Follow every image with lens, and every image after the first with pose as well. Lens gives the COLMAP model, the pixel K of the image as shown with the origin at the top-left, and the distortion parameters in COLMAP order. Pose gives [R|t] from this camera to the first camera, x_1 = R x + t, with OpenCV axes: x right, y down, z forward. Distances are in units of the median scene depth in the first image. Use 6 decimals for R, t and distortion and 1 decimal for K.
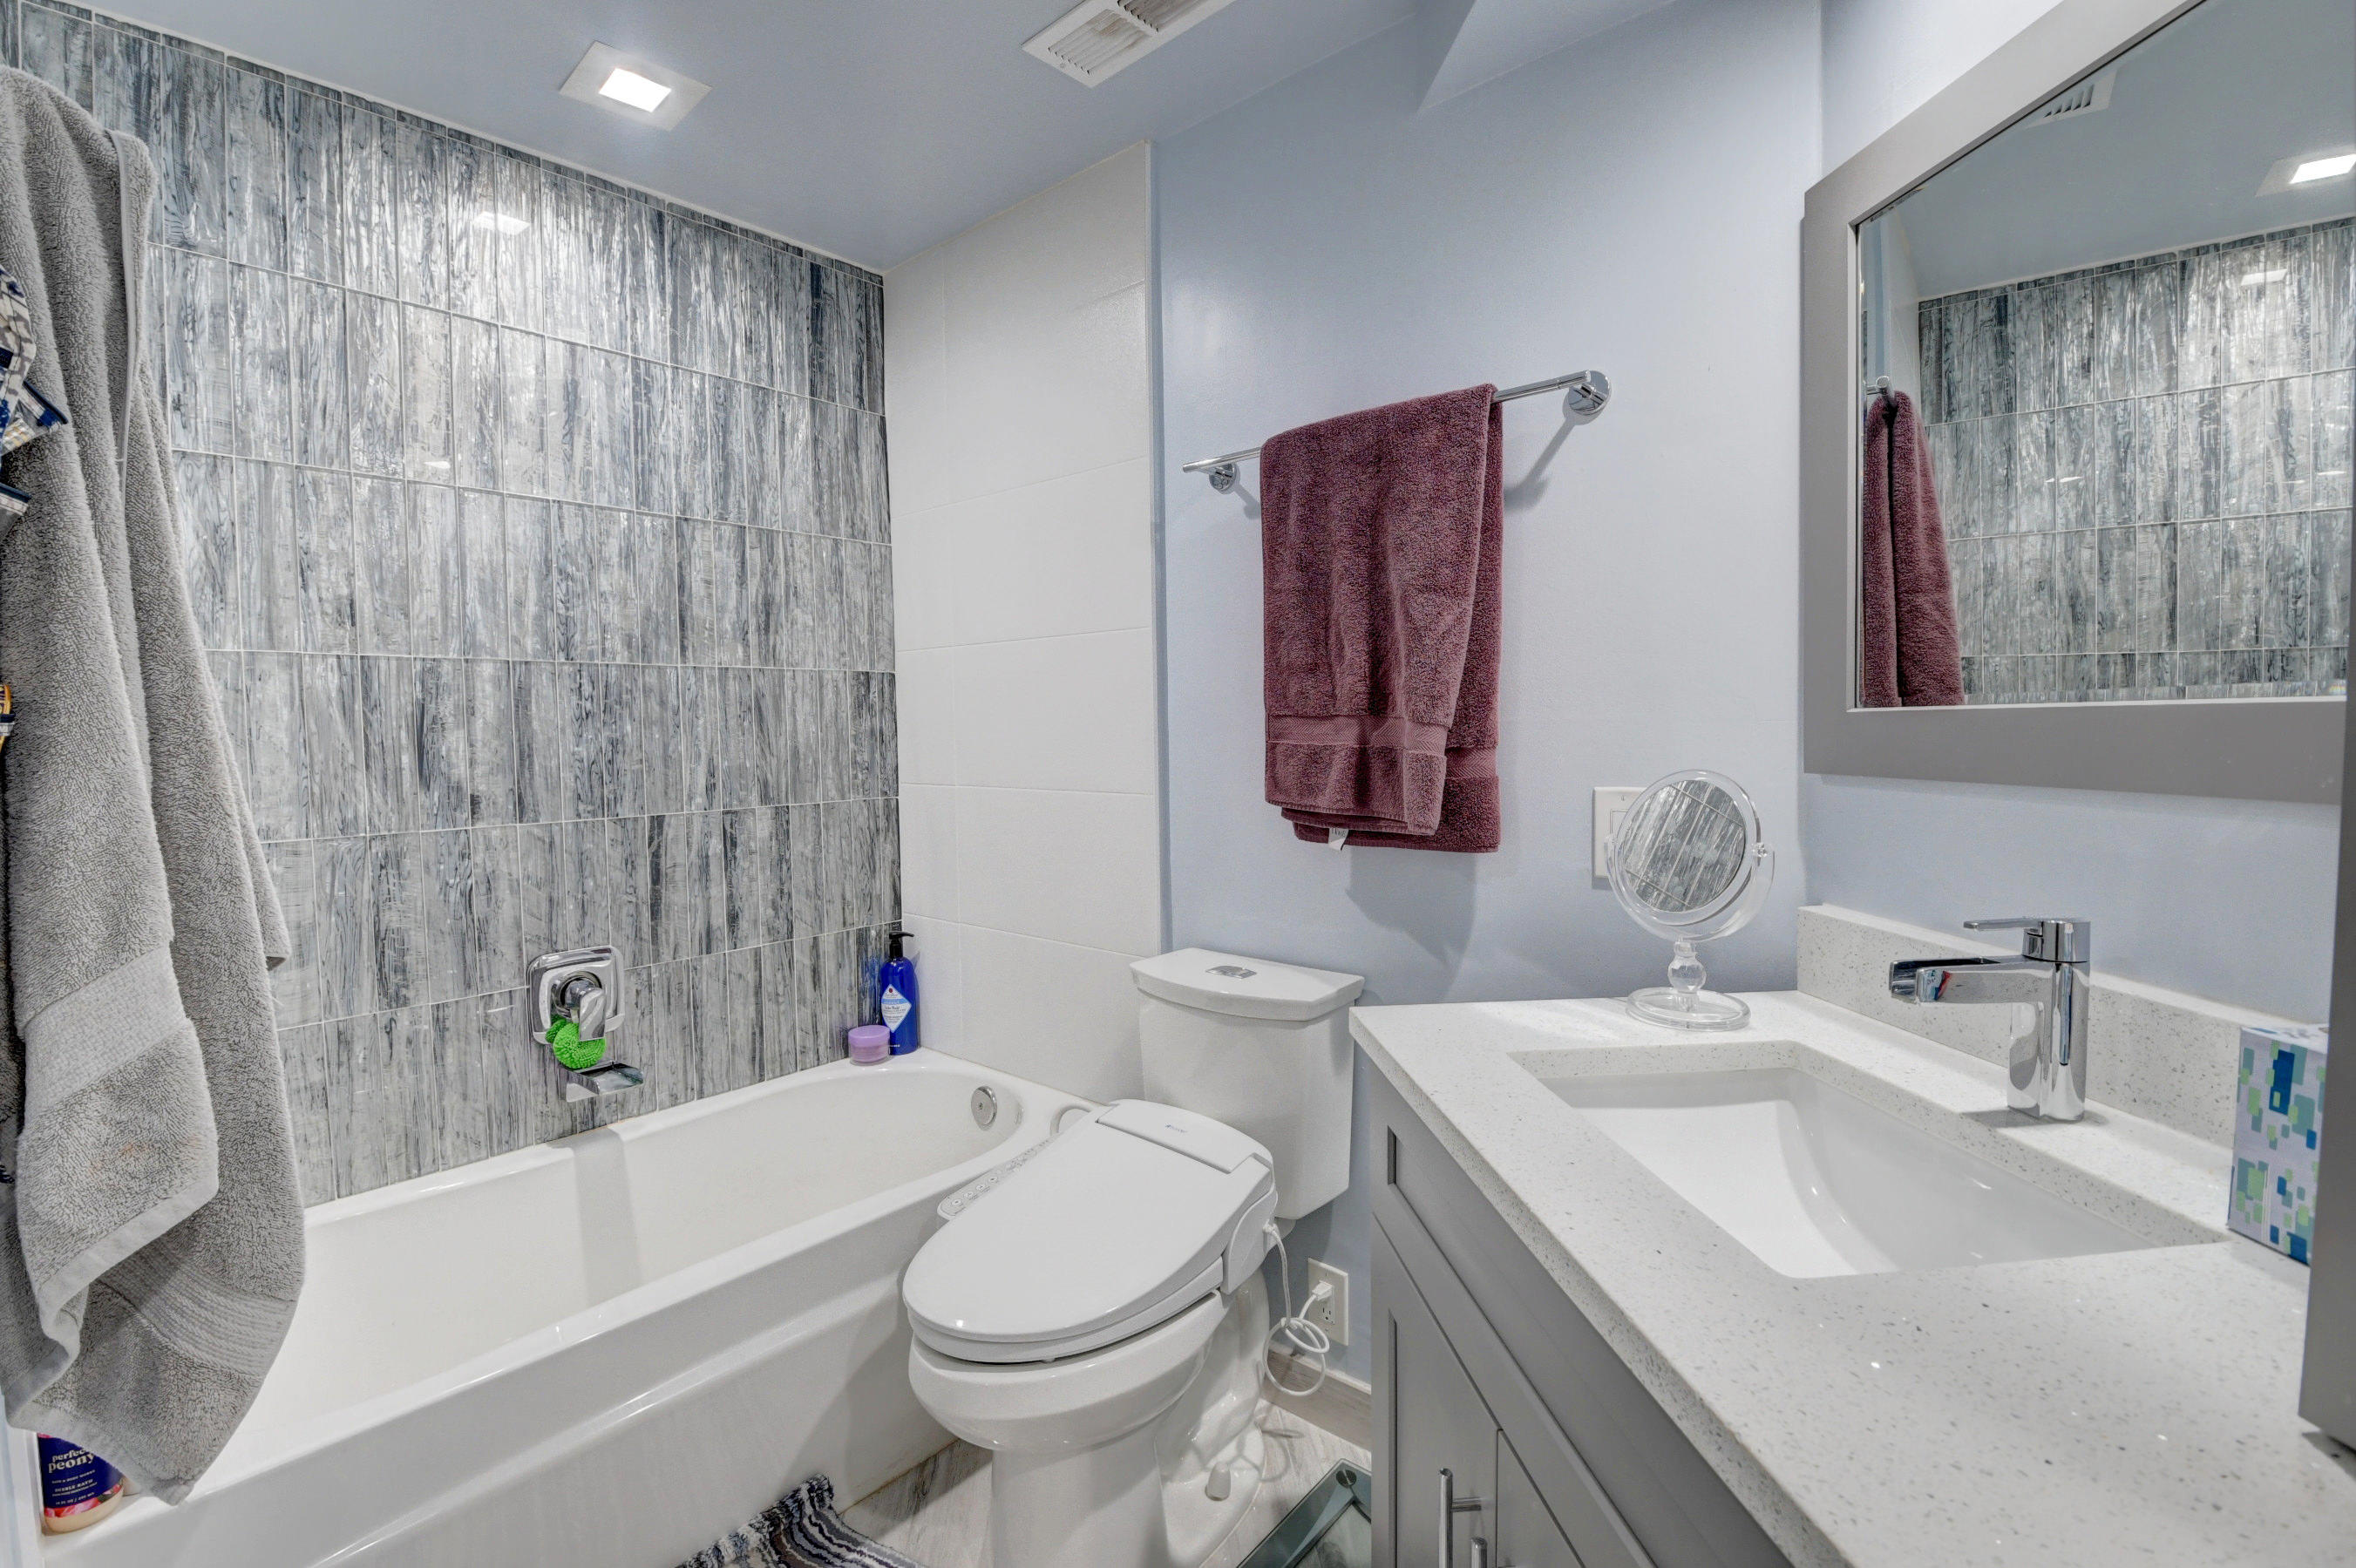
lens RADIAL K [[1020.7, 0, 1183.0], [0, 1020.7, 776.2], [0, 0, 1]] dist [0.002436, -0.013311]
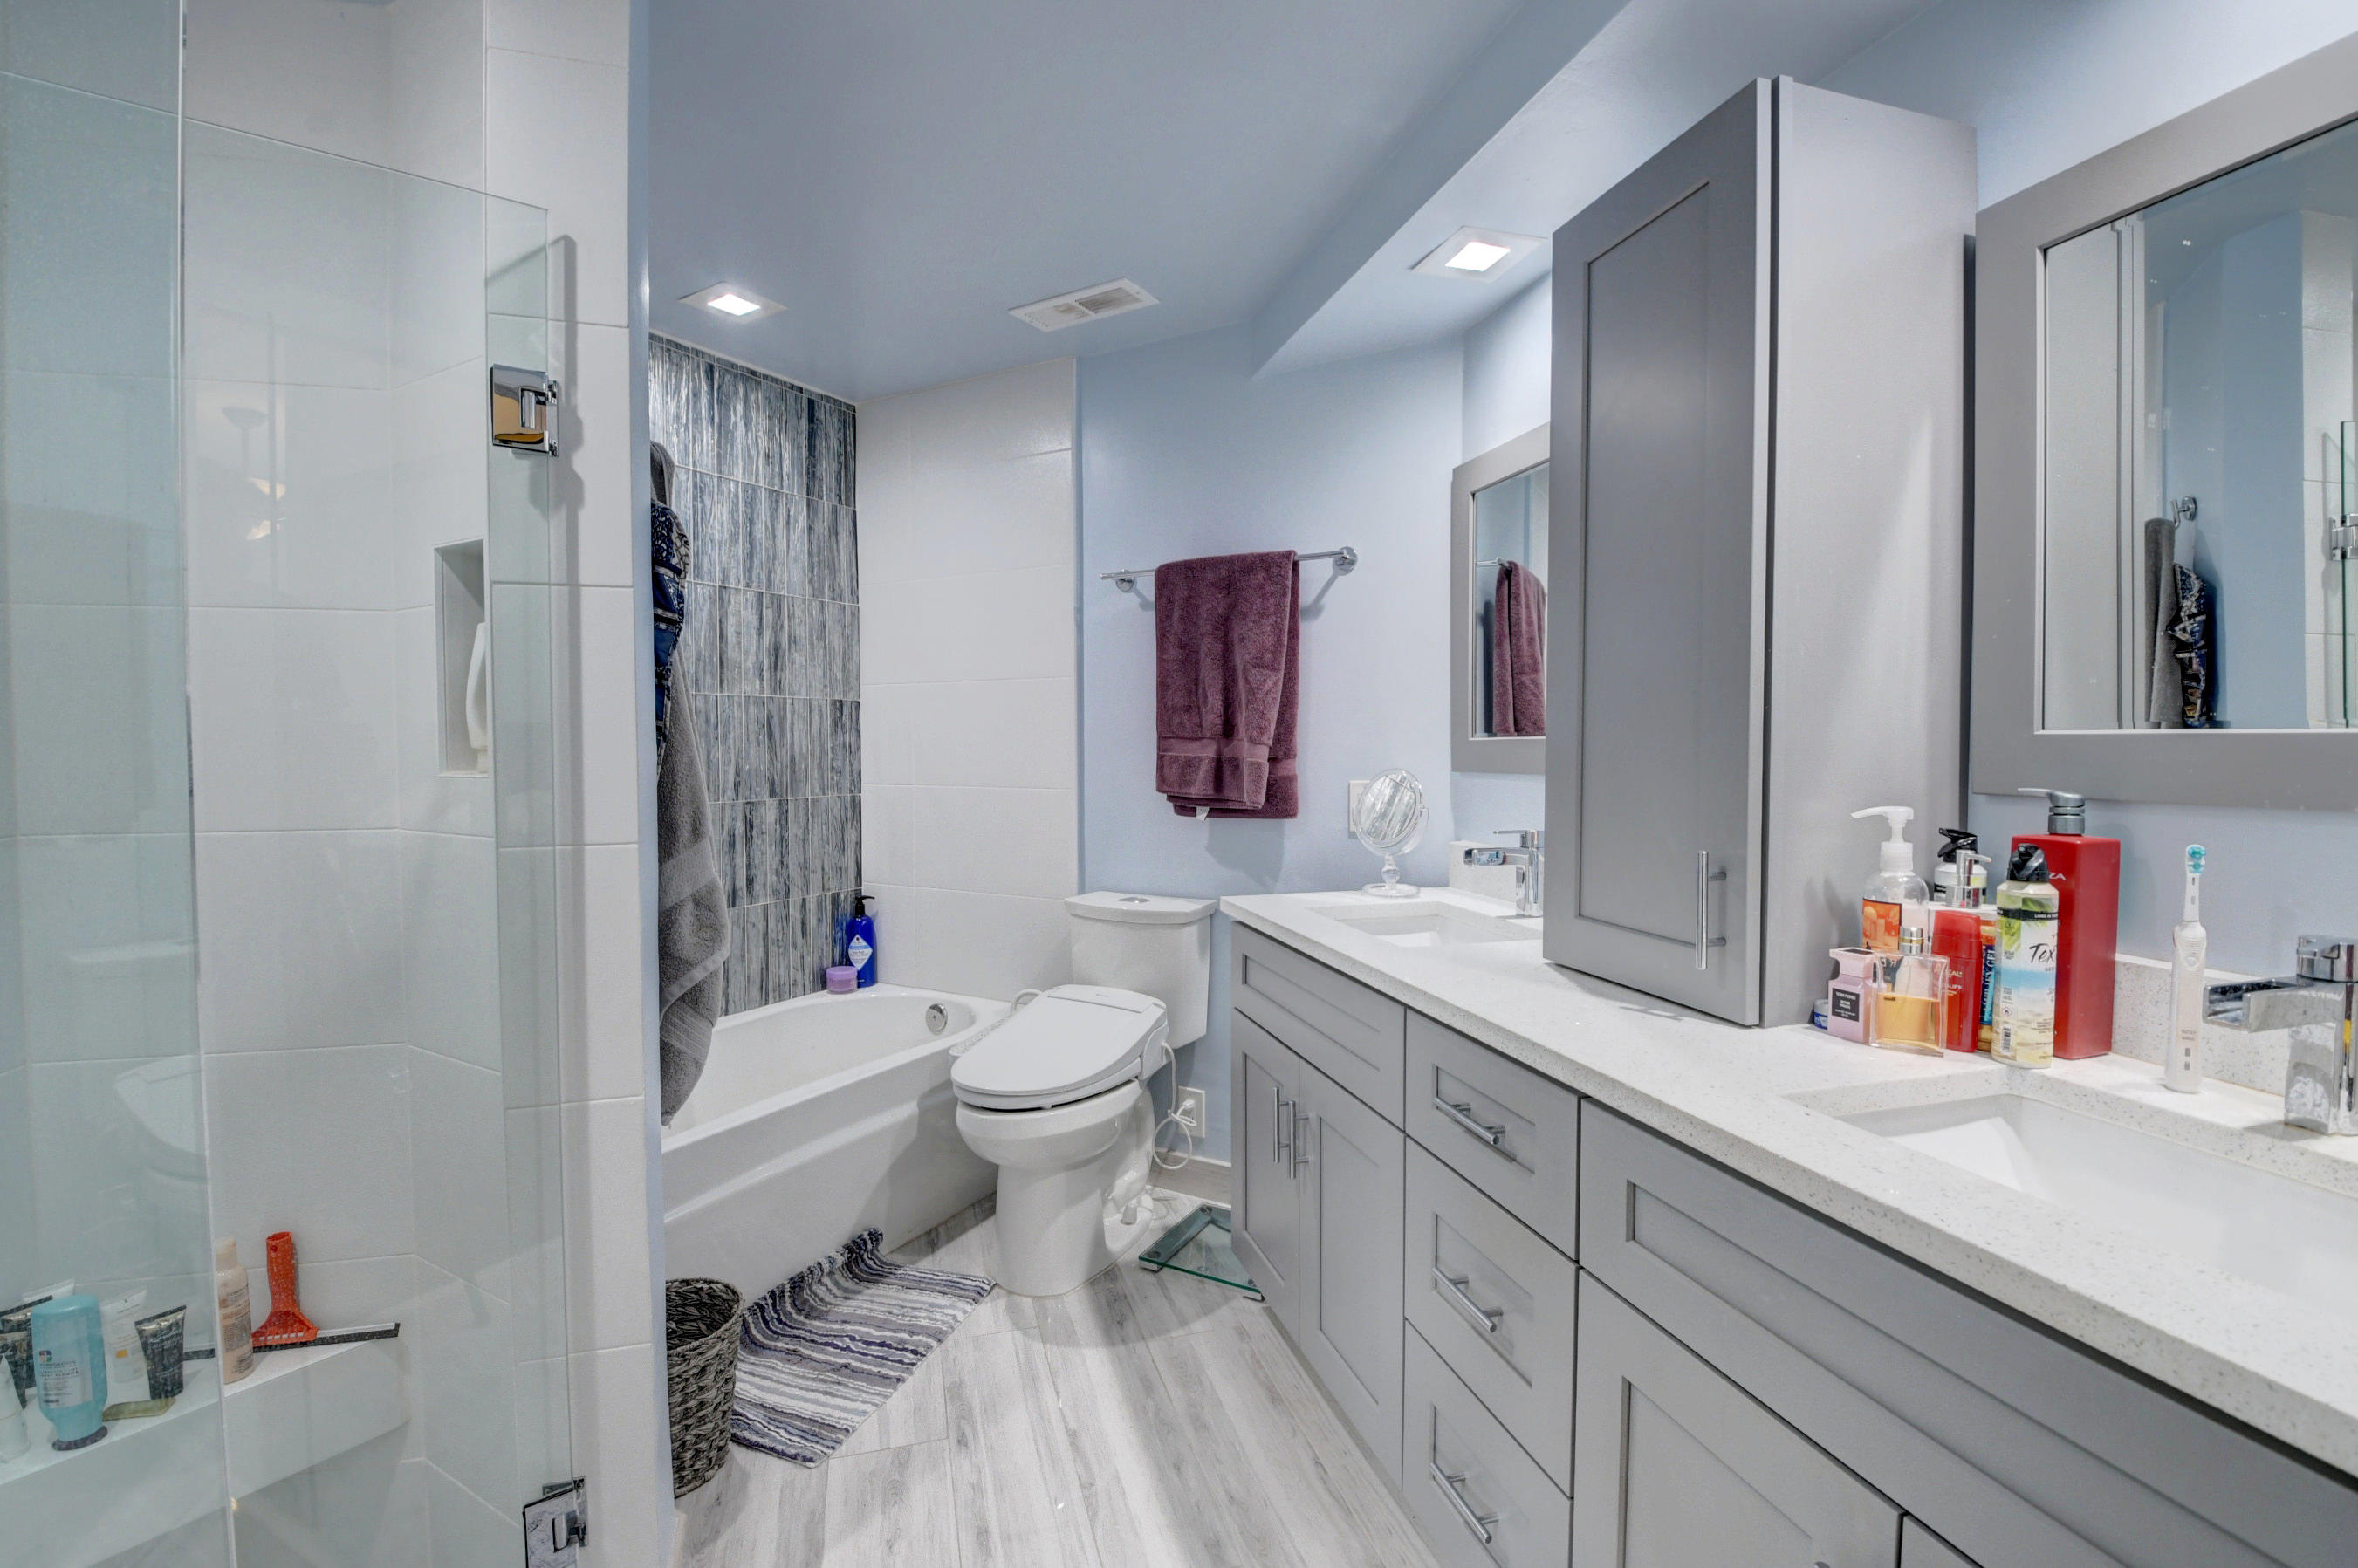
lens RADIAL K [[1021.5, 0, 1184.0], [0, 1021.5, 776.2], [0, 0, 1]] dist [0.002436, -0.013311]
pose [[0.980673, 0.007540, 0.195508, -0.182806], [-0.003368, 0.999760, -0.021664, 0.034672], [-0.195625, 0.020587, 0.980463, -0.553486]]
